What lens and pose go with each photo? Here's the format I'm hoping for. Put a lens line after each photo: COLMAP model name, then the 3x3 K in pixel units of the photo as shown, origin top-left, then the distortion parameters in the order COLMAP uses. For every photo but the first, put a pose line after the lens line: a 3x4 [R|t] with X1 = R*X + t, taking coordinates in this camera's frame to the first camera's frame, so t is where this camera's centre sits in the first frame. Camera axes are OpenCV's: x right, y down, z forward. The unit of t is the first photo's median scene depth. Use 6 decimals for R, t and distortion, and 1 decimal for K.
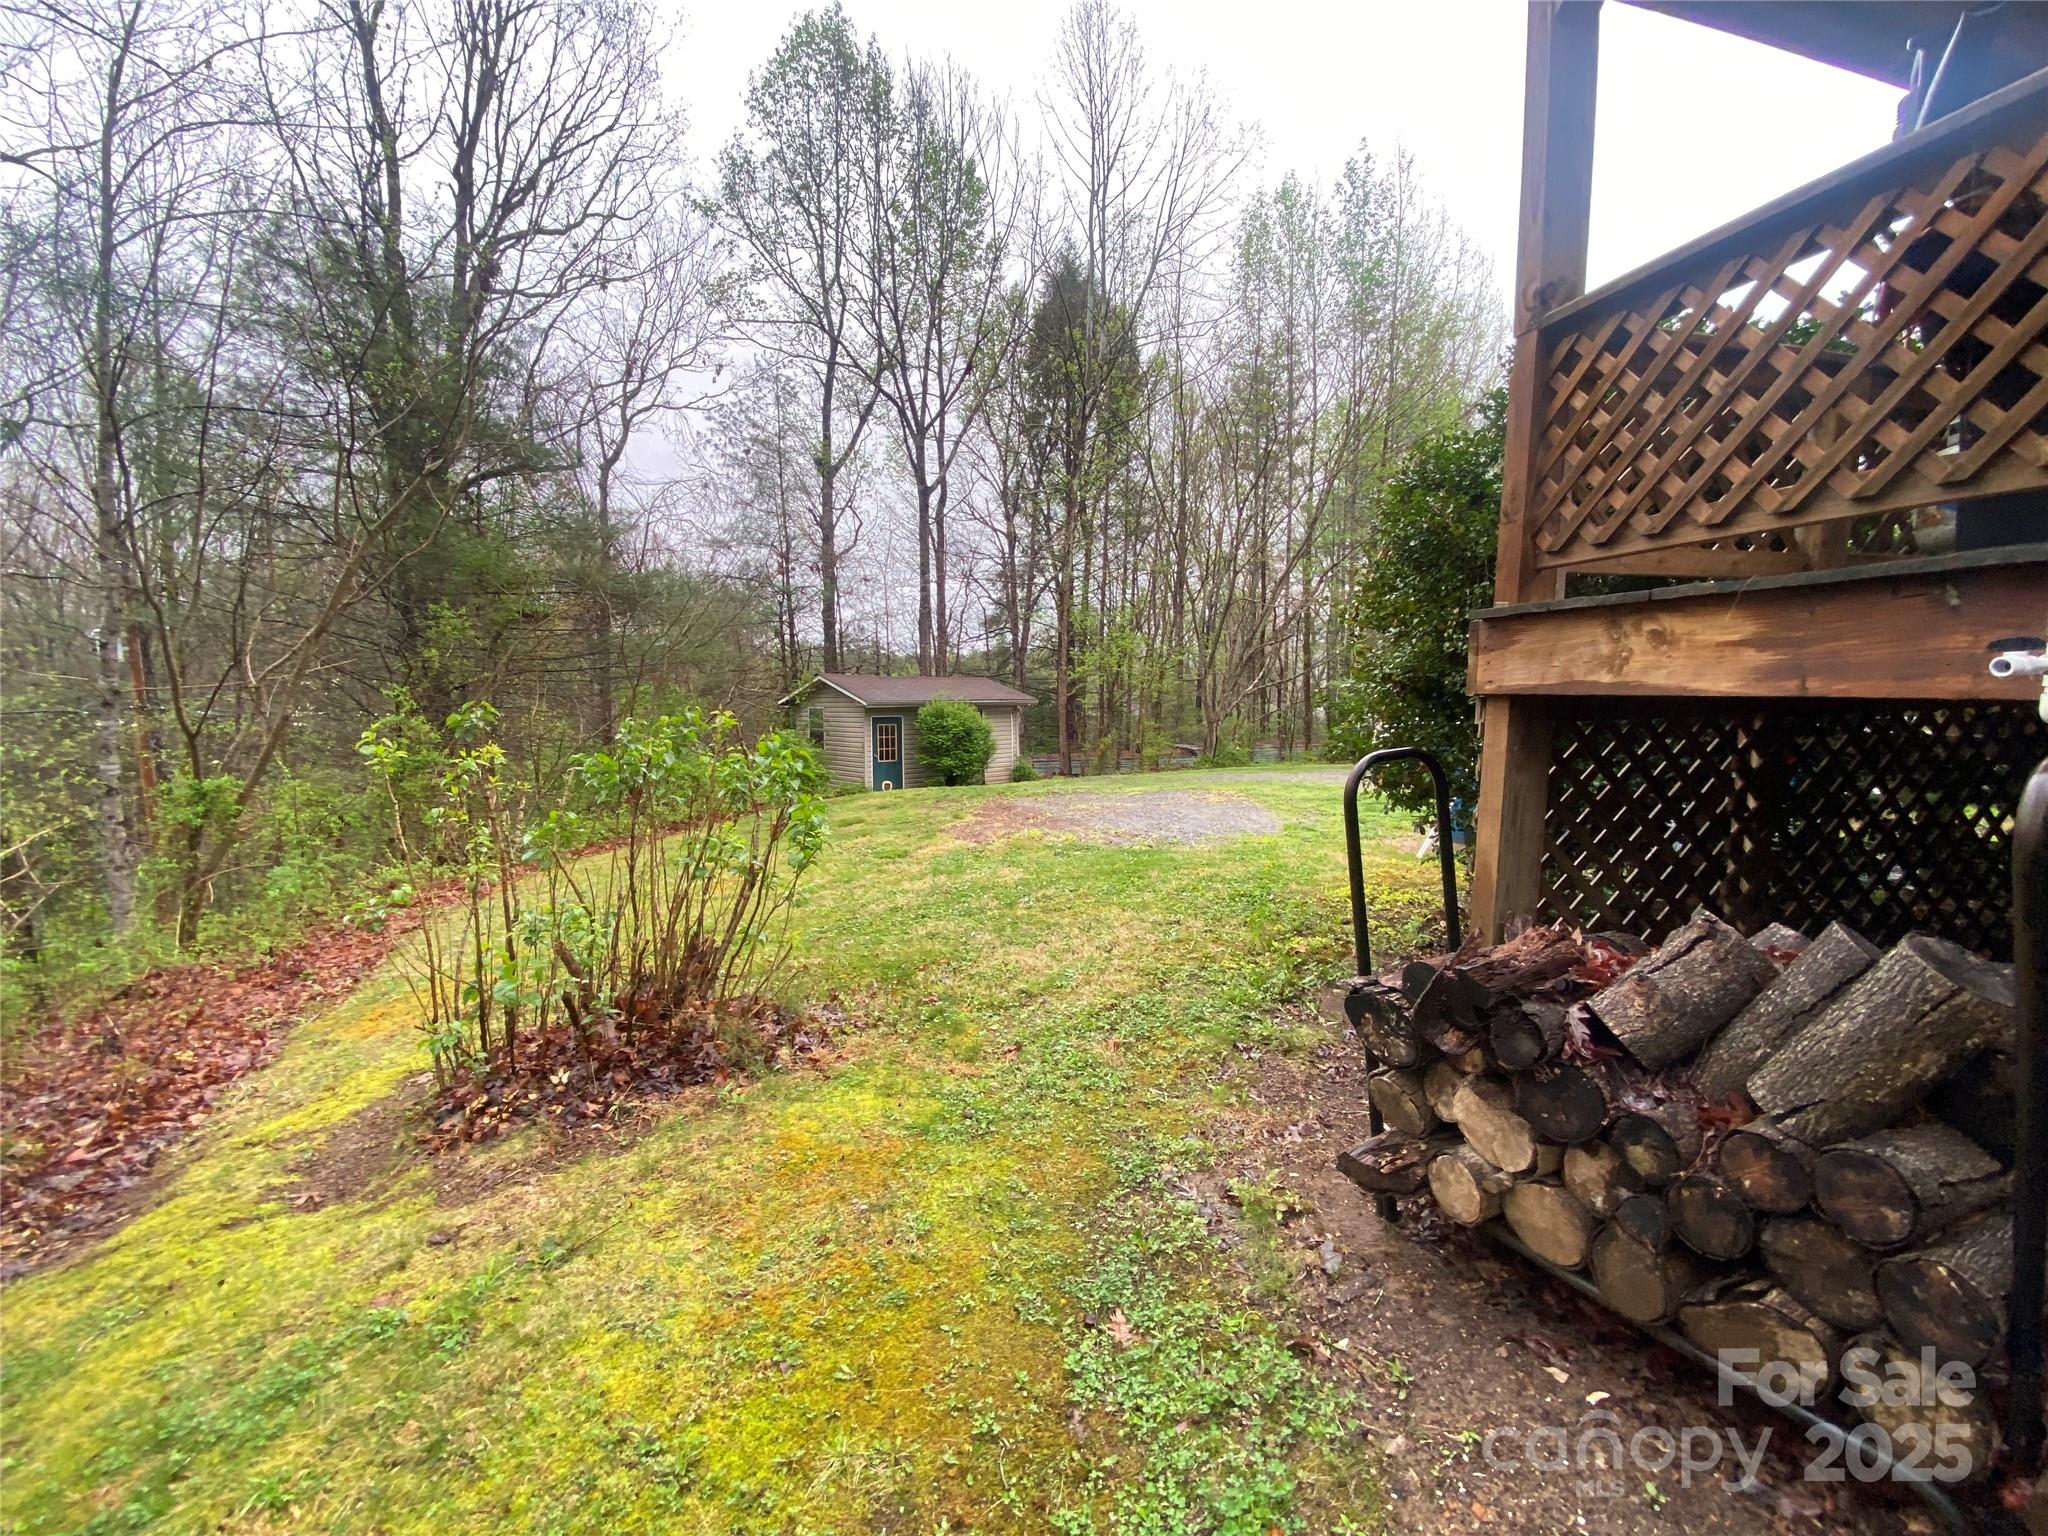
lens RADIAL K [[836.5, 0, 1035.0], [0, 836.5, 778.9], [0, 0, 1]] dist [0.001291, -0.009610]
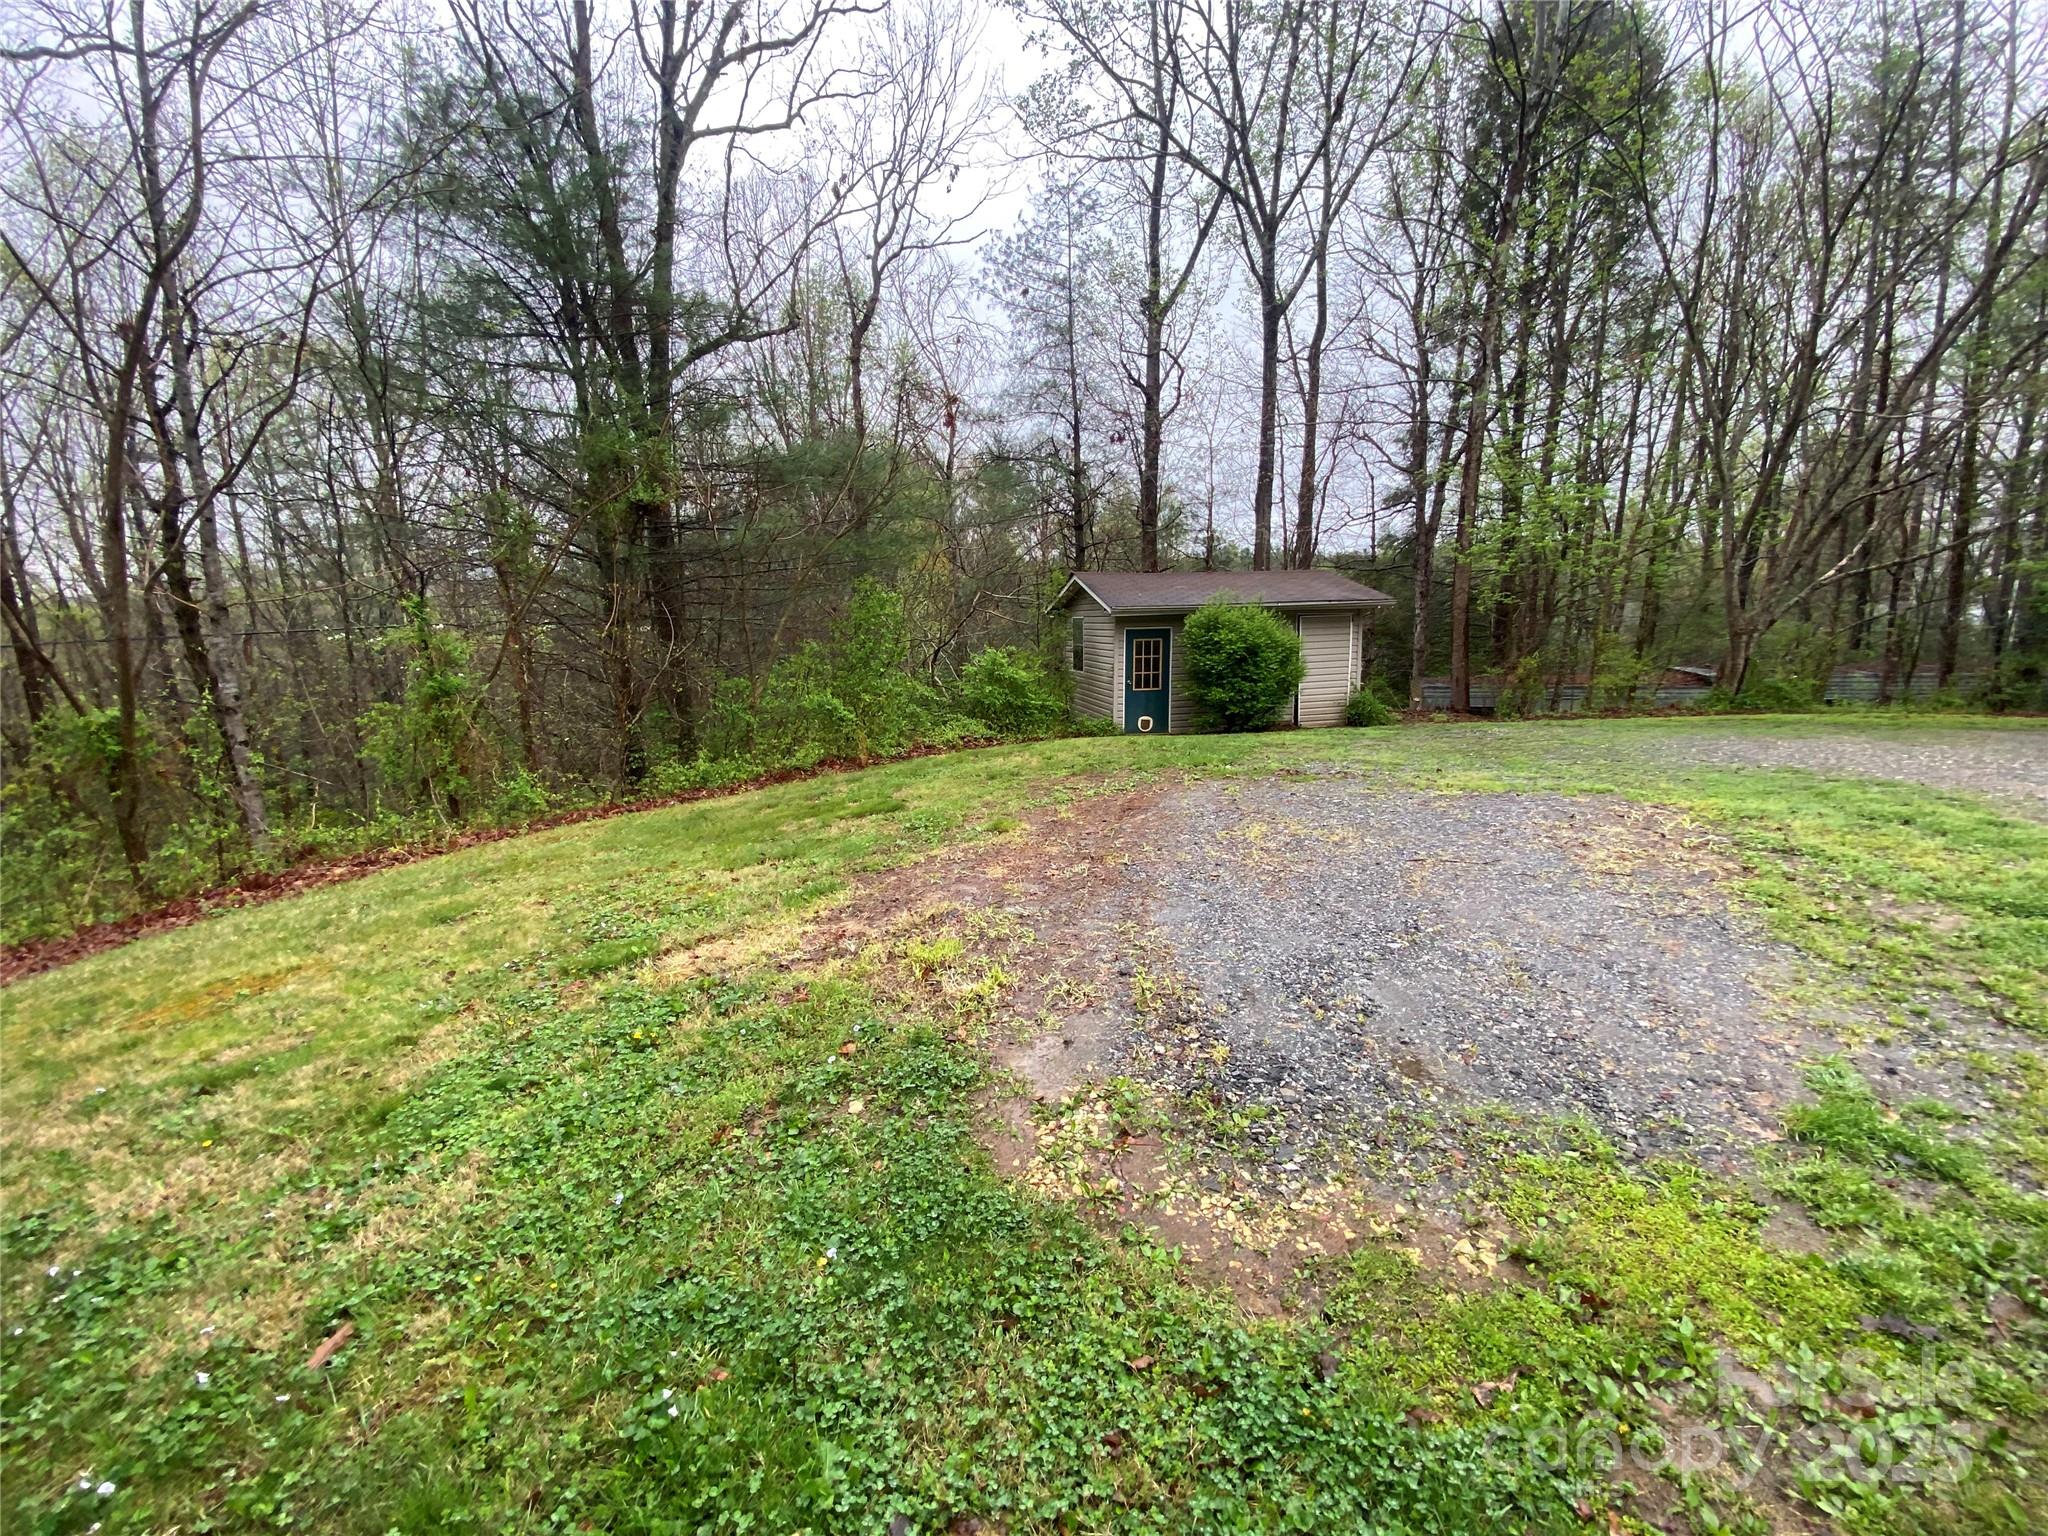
lens RADIAL K [[836.5, 0, 1038.3], [0, 836.5, 764.8], [0, 0, 1]] dist [0.001291, -0.009610]
pose [[0.873046, 0.070493, -0.482515, 0.070001], [-0.024602, 0.994603, 0.100792, -0.021815], [0.487016, -0.076126, 0.870069, 0.245875]]
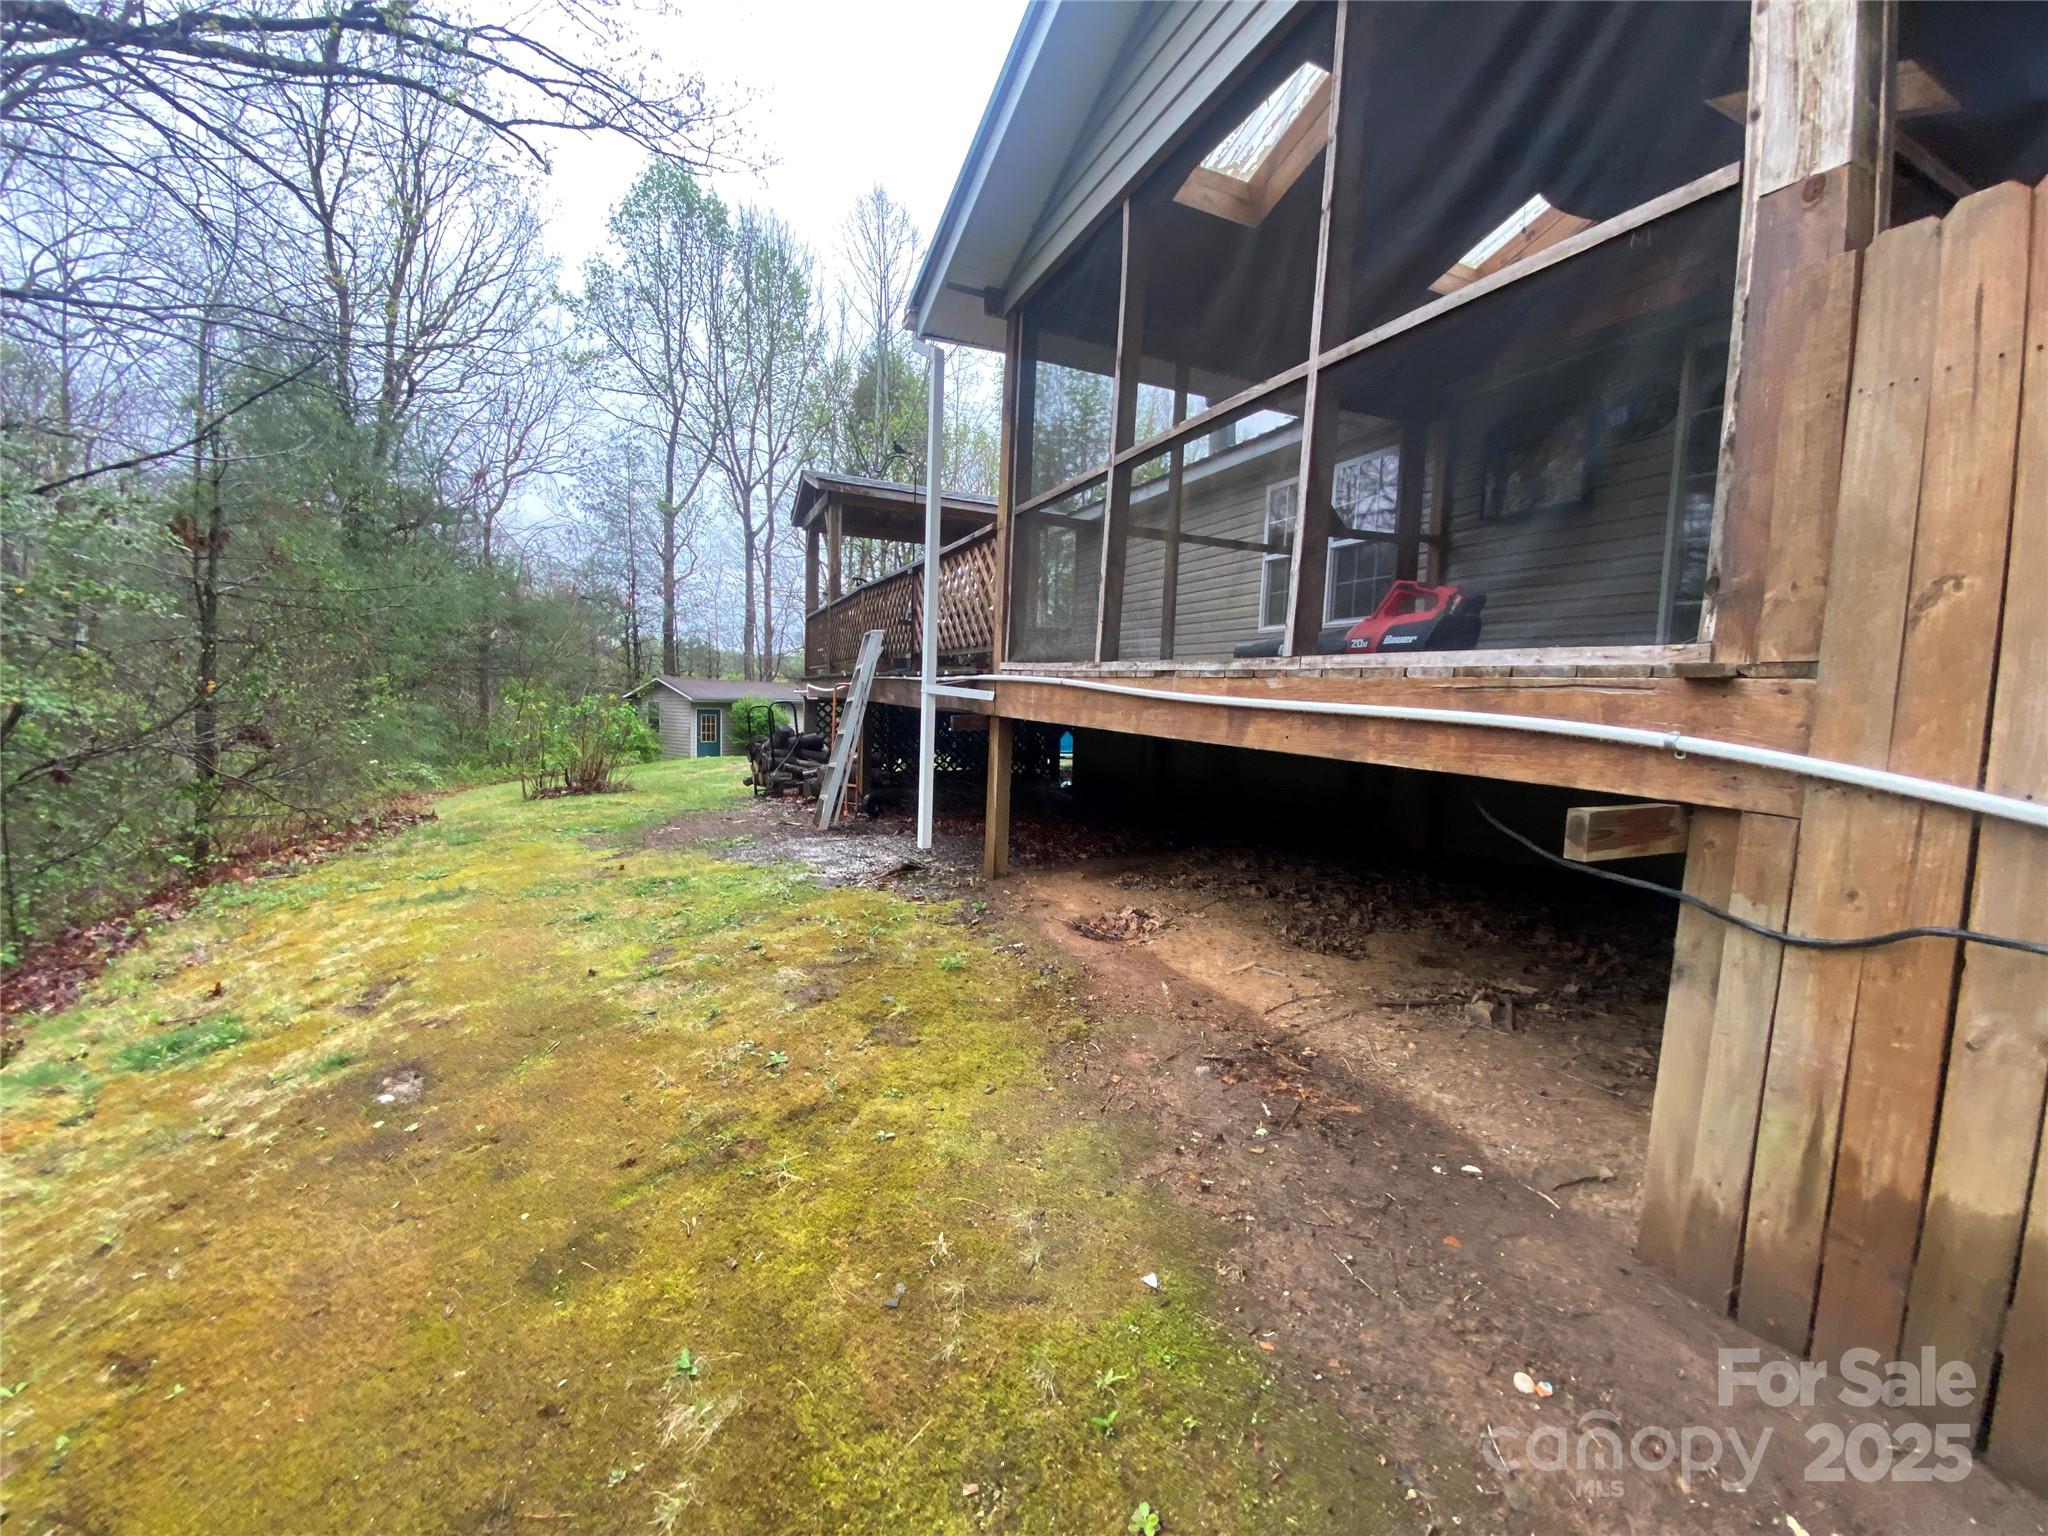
lens RADIAL K [[836.5, 0, 1039.4], [0, 836.5, 773.4], [0, 0, 1]] dist [0.001291, -0.009610]
pose [[0.984993, 0.016291, 0.171824, 0.094397], [-0.014115, 0.999804, -0.013880, 0.032549], [-0.172017, 0.011247, 0.985030, -0.342273]]
